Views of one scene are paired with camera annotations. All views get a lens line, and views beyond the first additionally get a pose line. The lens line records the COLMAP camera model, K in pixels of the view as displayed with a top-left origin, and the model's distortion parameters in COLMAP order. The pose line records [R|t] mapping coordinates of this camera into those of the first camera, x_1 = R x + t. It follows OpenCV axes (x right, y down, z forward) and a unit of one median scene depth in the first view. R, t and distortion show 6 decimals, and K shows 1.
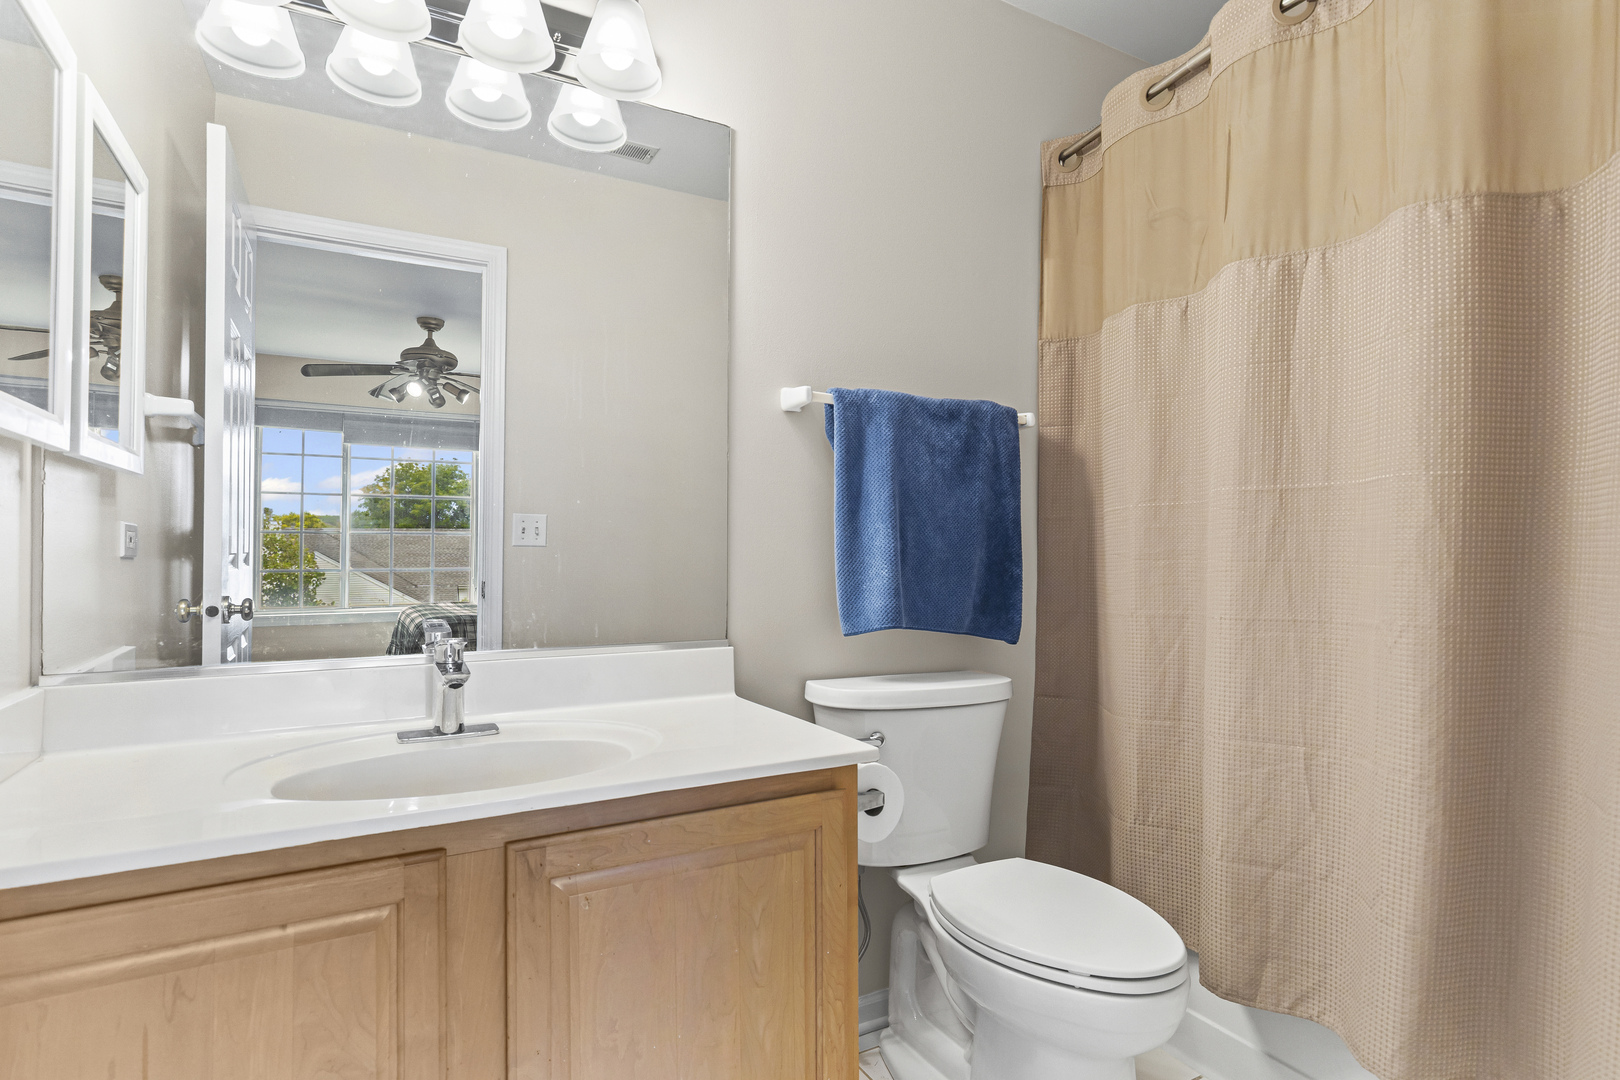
lens RADIAL K [[844.9, 0, 812.1], [0, 844.9, 541.3], [0, 0, 1]] dist [0.002027, 0.000095]
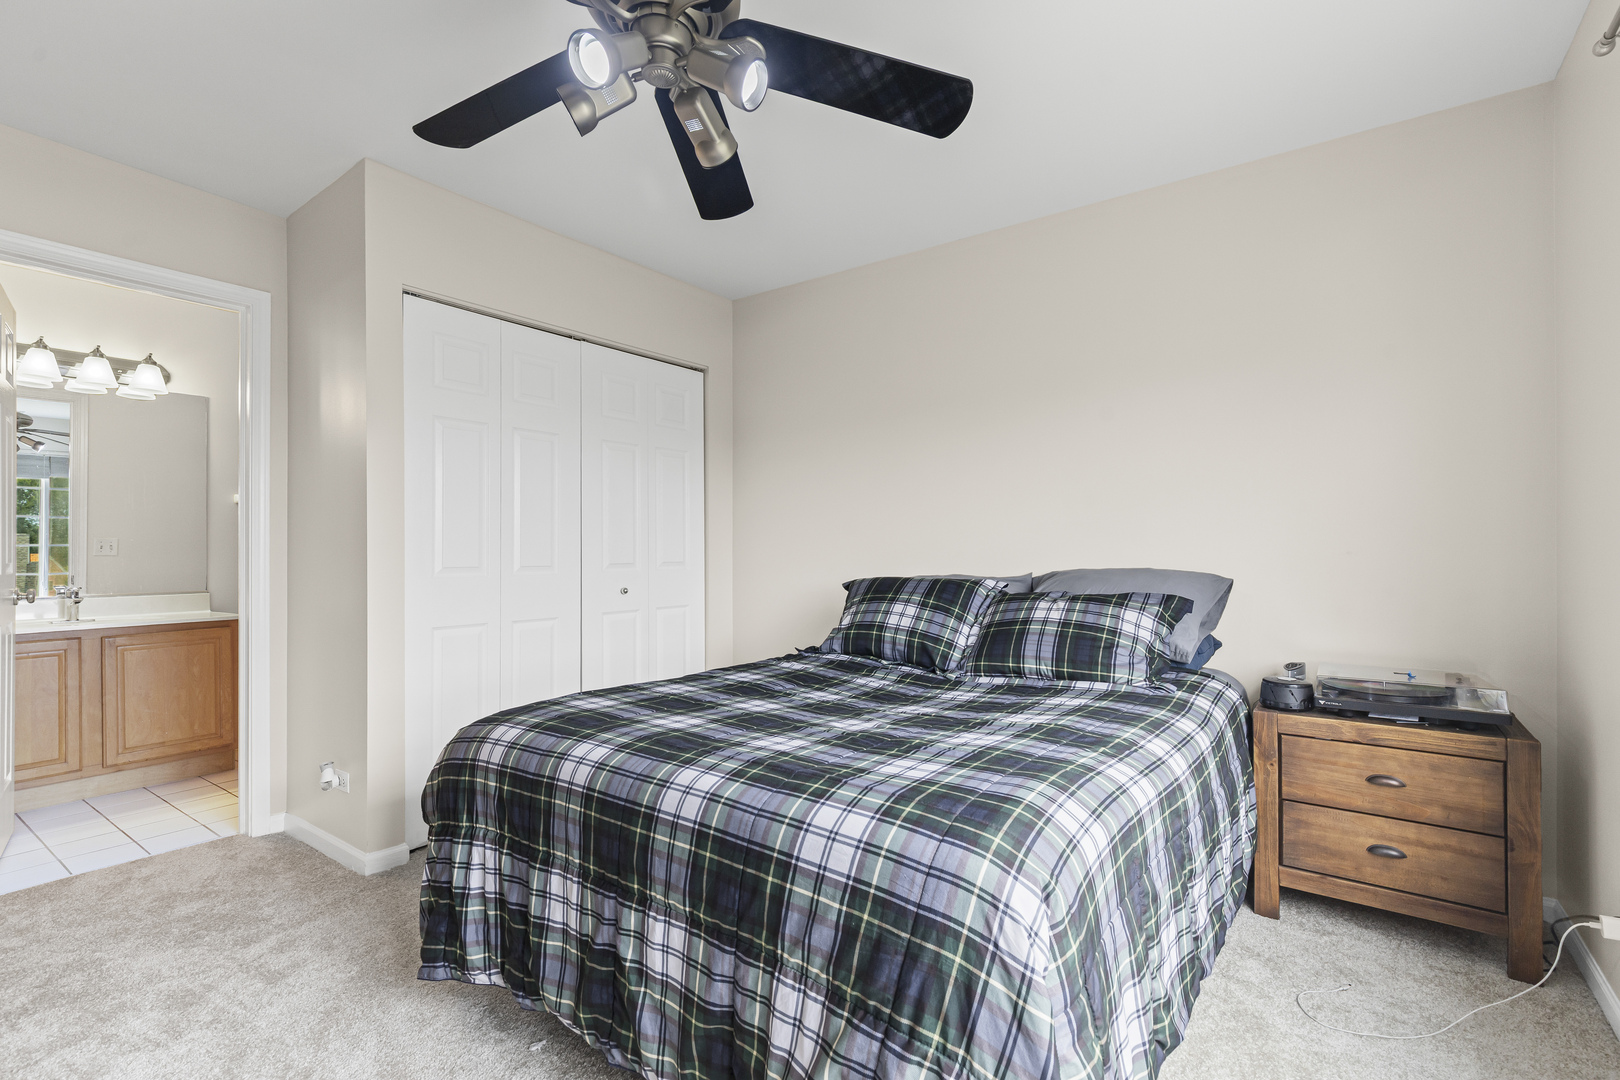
lens RADIAL K [[736.3, 0, 809.8], [0, 736.3, 549.7], [0, 0, 1]] dist [0.005485, 0.000151]
pose [[0.902422, 0.003878, 0.430836, 0.614659], [-0.003535, 0.999992, -0.001597, -0.019262], [-0.430839, -0.000082, 0.902429, -1.928974]]
